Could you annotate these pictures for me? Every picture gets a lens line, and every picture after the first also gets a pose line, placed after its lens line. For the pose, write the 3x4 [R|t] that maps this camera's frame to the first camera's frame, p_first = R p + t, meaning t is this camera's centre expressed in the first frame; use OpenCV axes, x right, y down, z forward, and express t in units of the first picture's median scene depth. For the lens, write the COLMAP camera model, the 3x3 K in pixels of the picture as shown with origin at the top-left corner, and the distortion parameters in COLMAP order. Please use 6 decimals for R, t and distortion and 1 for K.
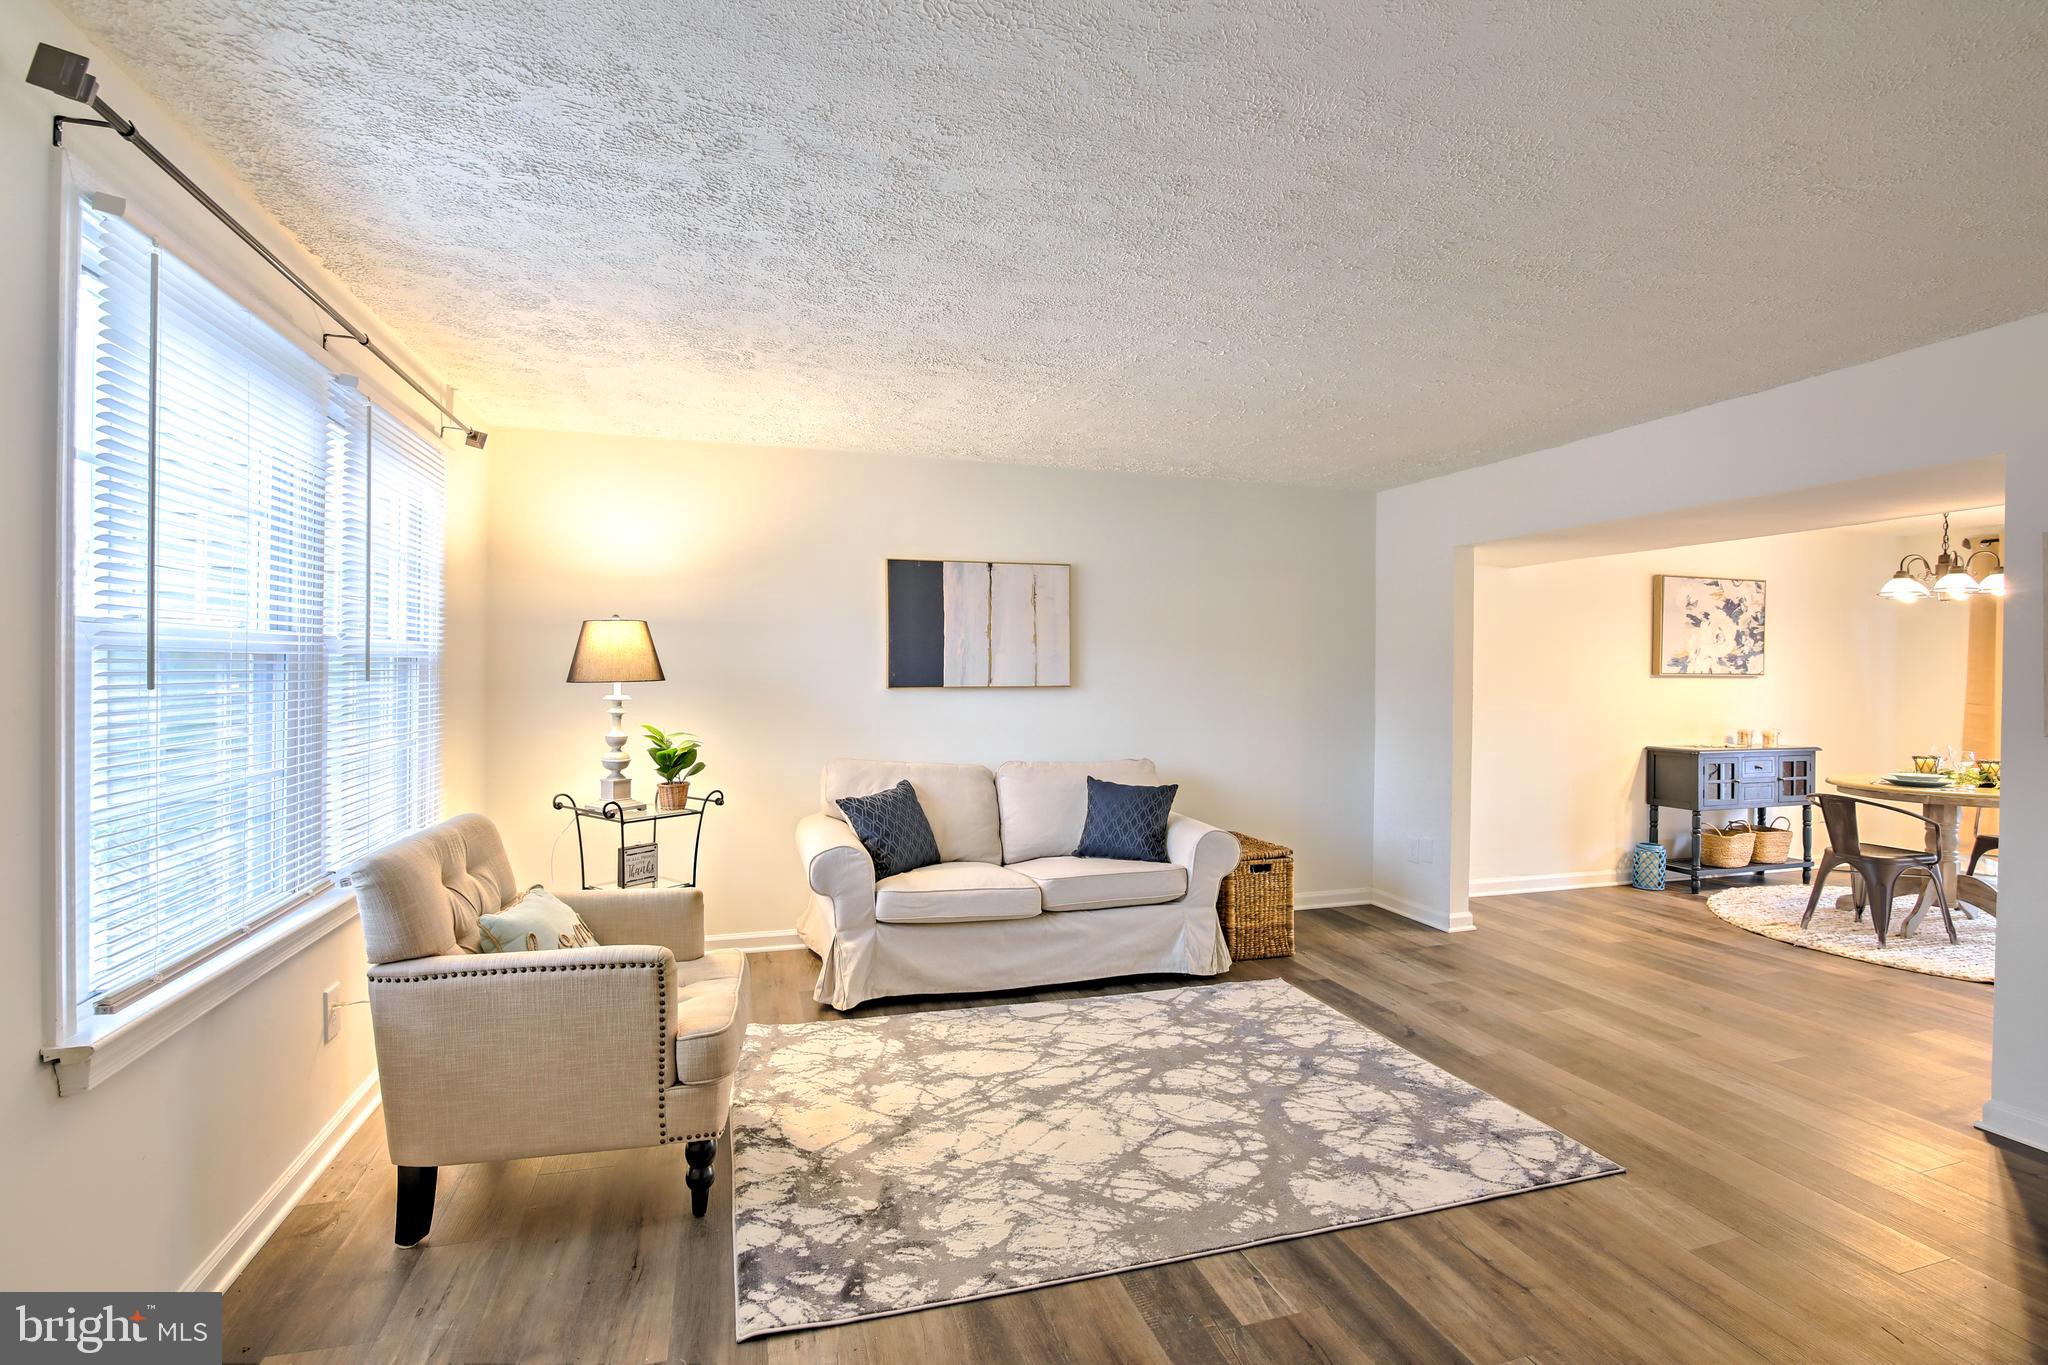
lens RADIAL K [[938.7, 0, 1032.1], [0, 938.7, 676.5], [0, 0, 1]] dist [-0.014854, -0.000201]
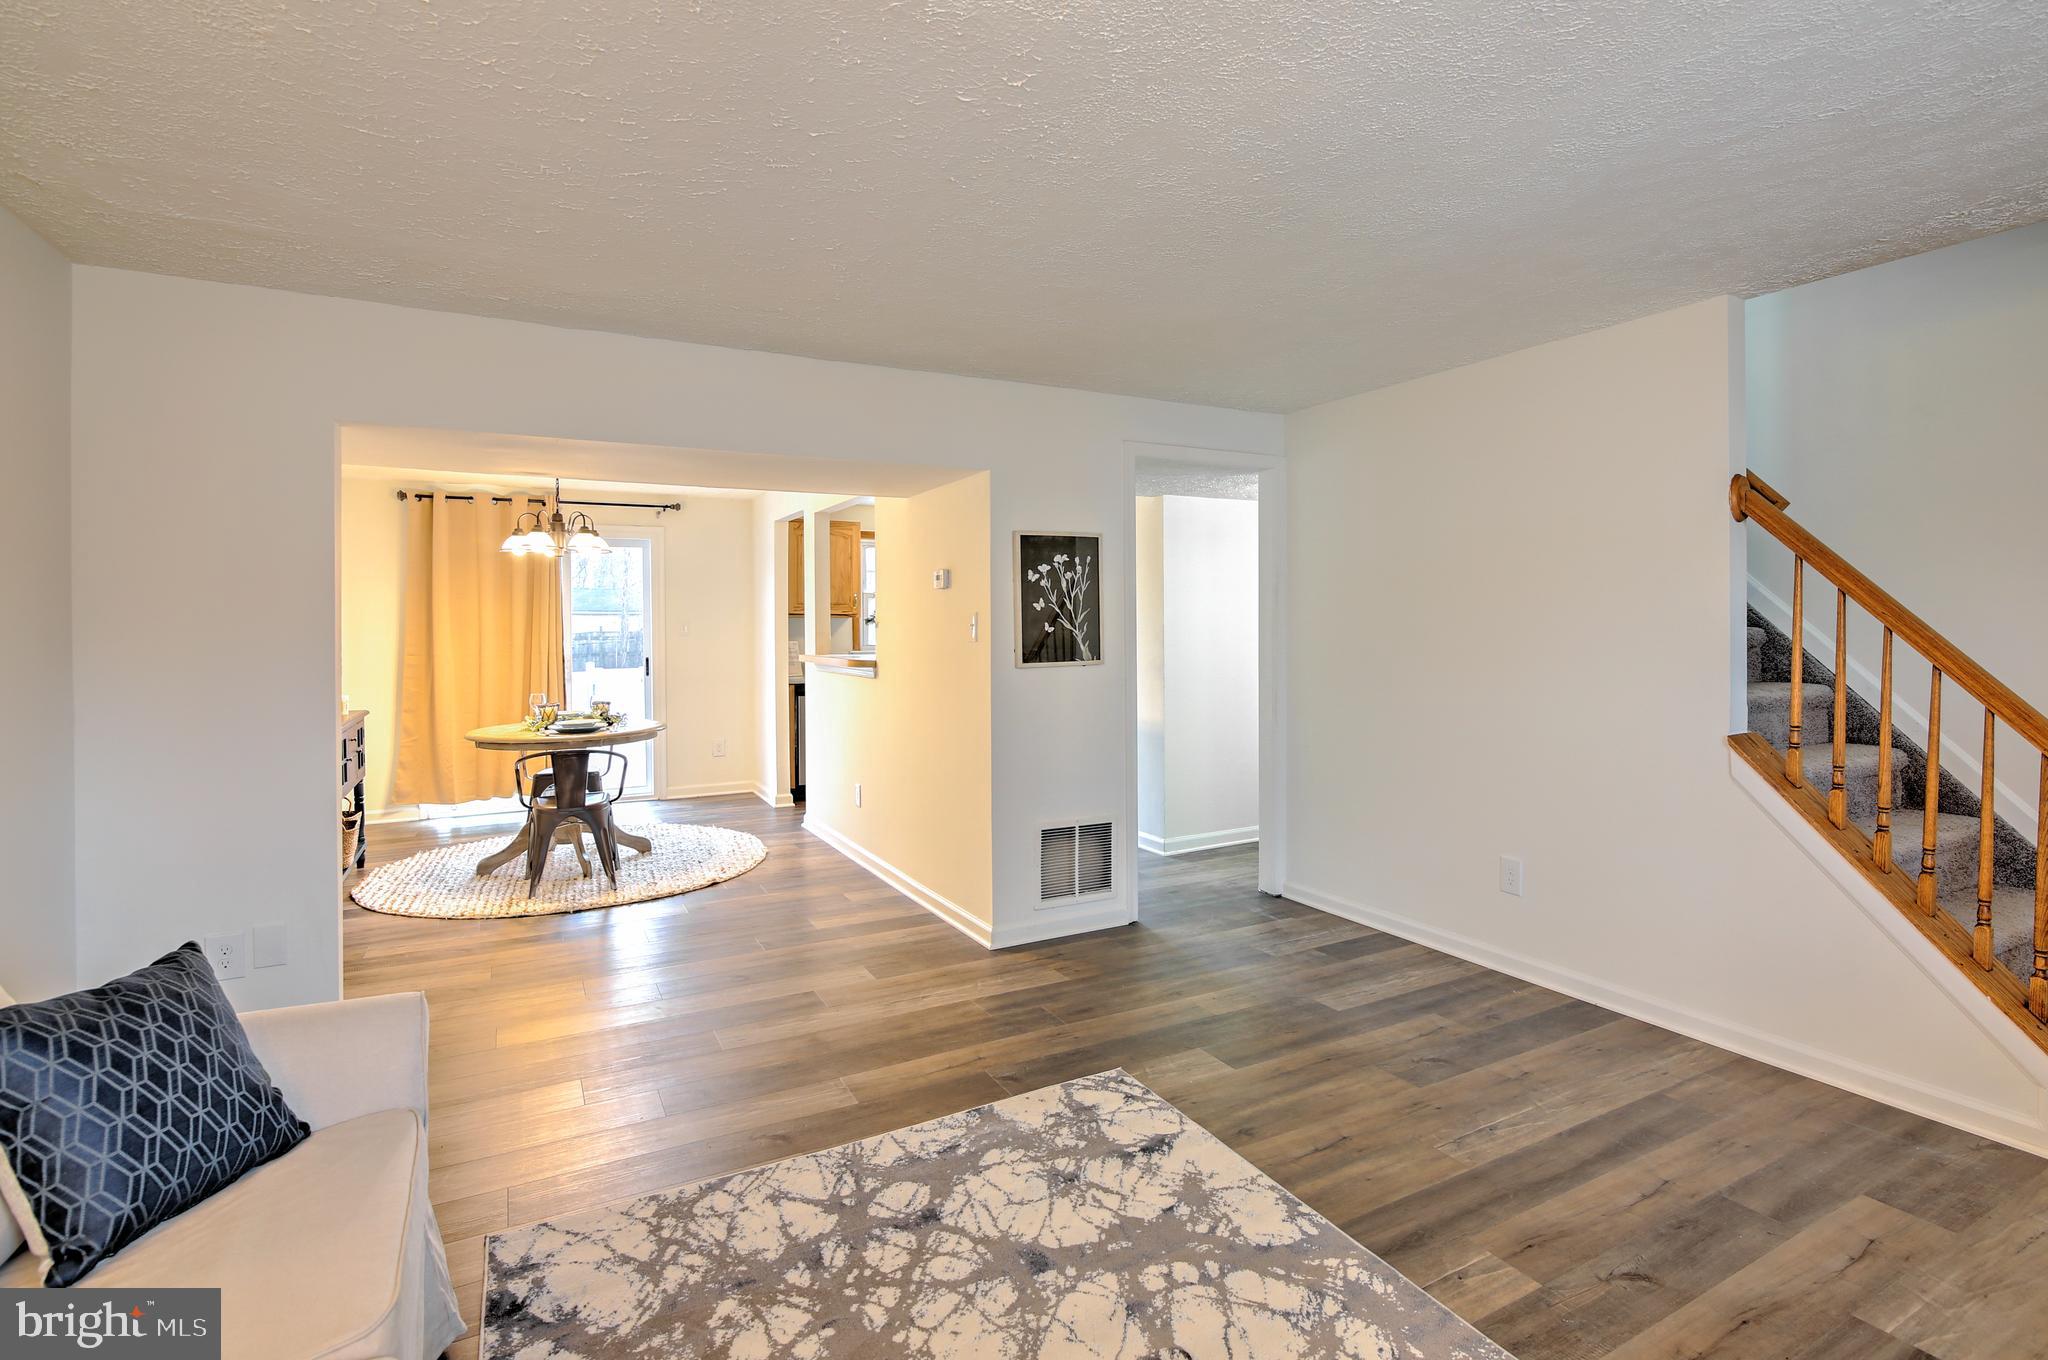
lens RADIAL K [[1006.5, 0, 1086.2], [0, 1006.5, 623.8], [0, 0, 1]] dist [-0.017361, 0.000339]
pose [[-0.213906, -0.007304, 0.976827, -0.372544], [0.008132, 0.999924, 0.009258, -0.014338], [-0.976820, 0.009924, -0.213830, 0.896641]]
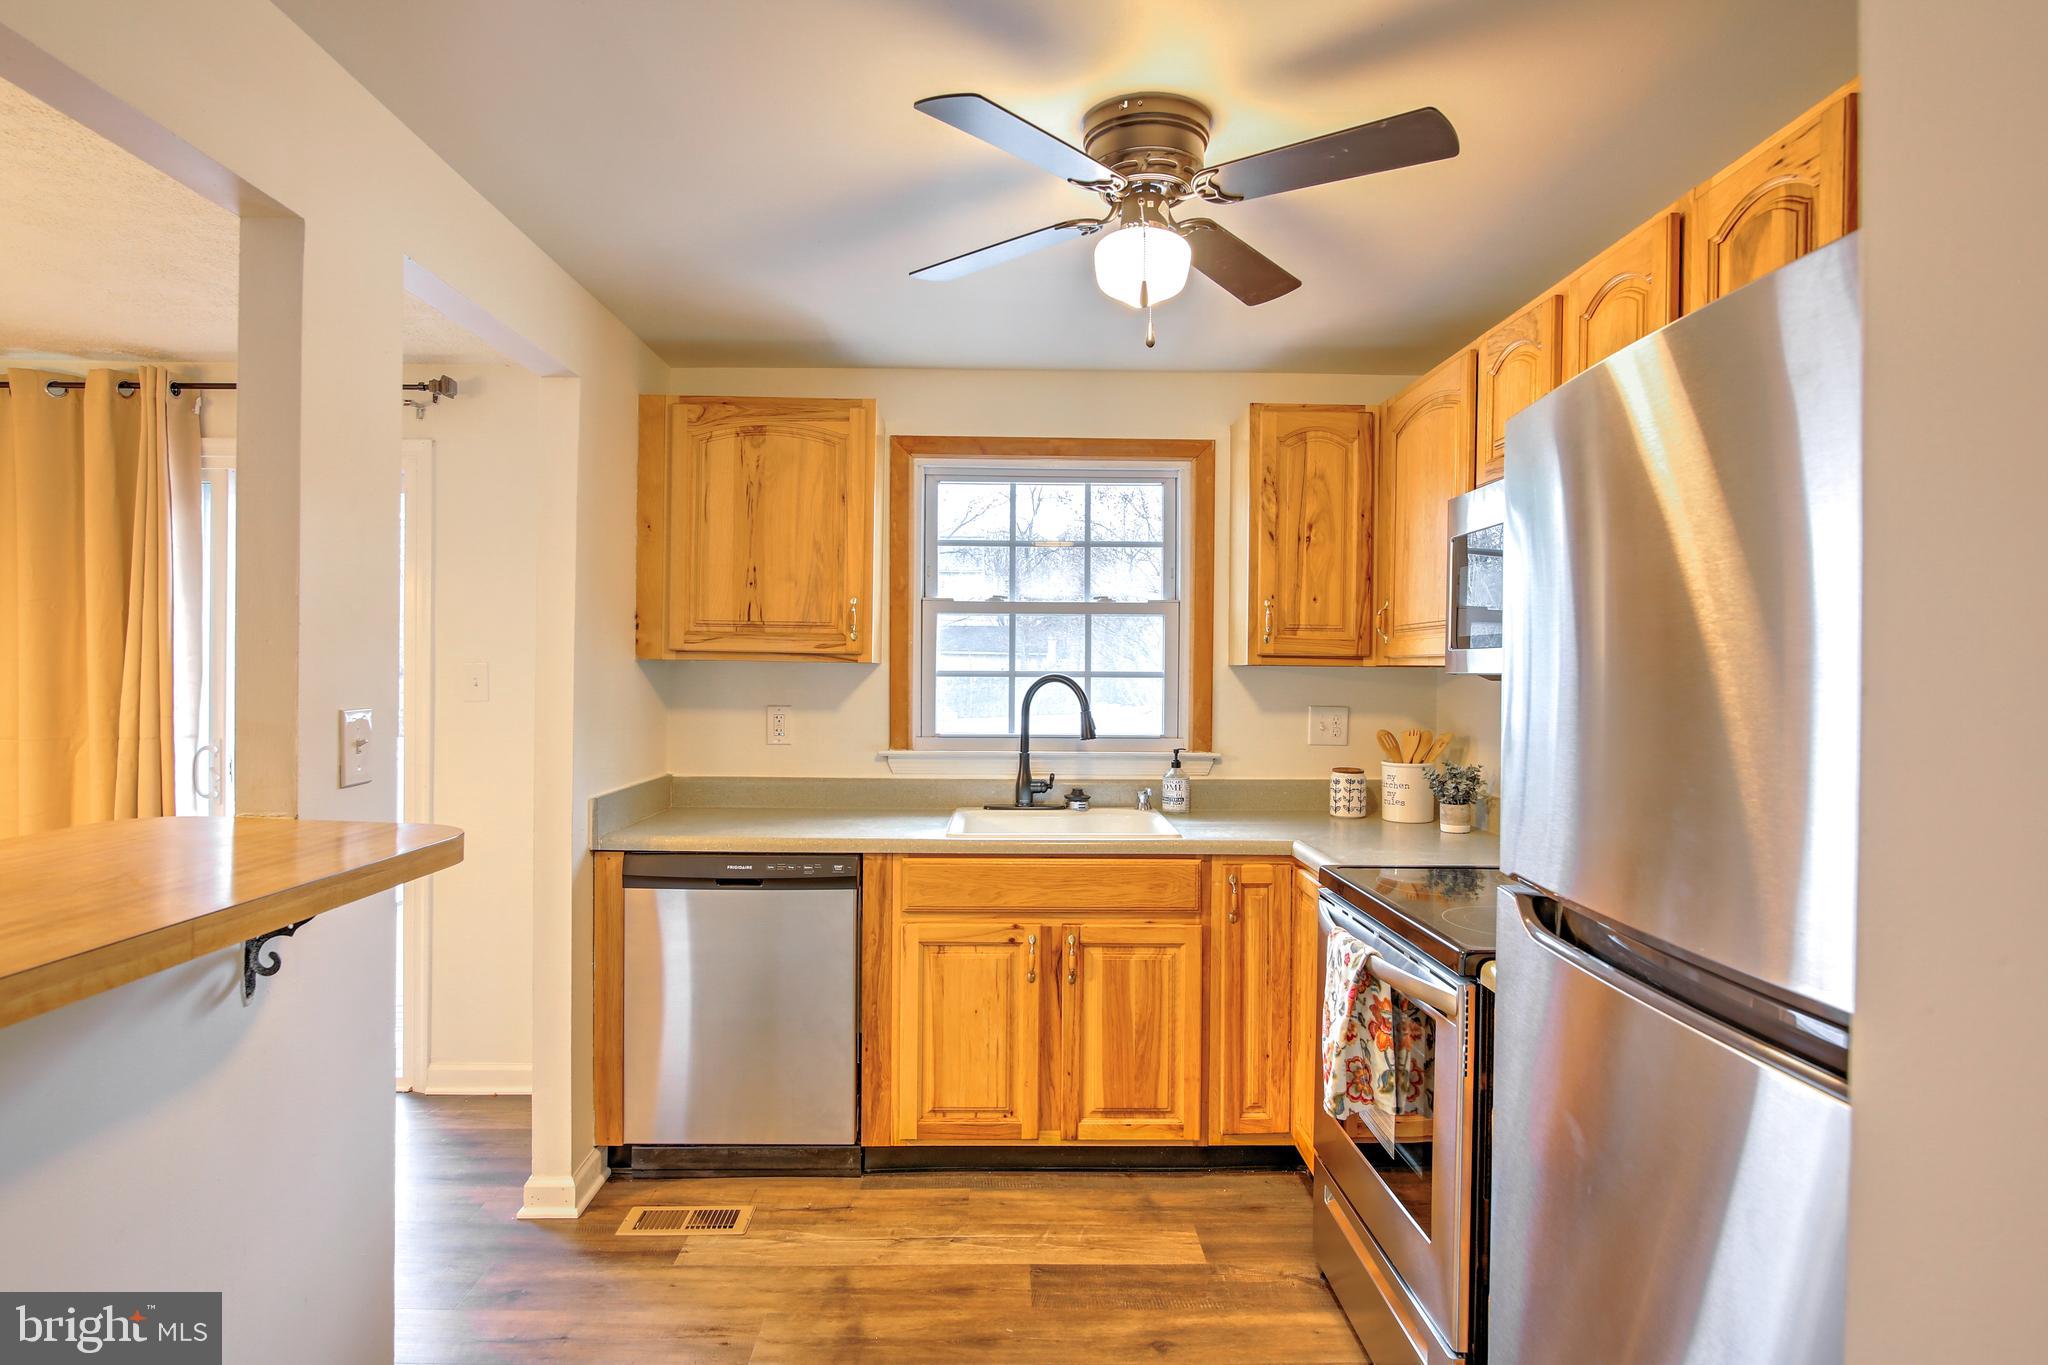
lens RADIAL K [[1102.0, 0, 1017.3], [0, 1102.0, 679.0], [0, 0, 1]] dist [-0.002158, -0.002835]
pose [[0.287842, -0.015594, 0.957551, 1.156593], [-0.003702, 0.999842, 0.017396, -0.015376], [-0.957671, -0.008552, 0.287738, 0.526967]]
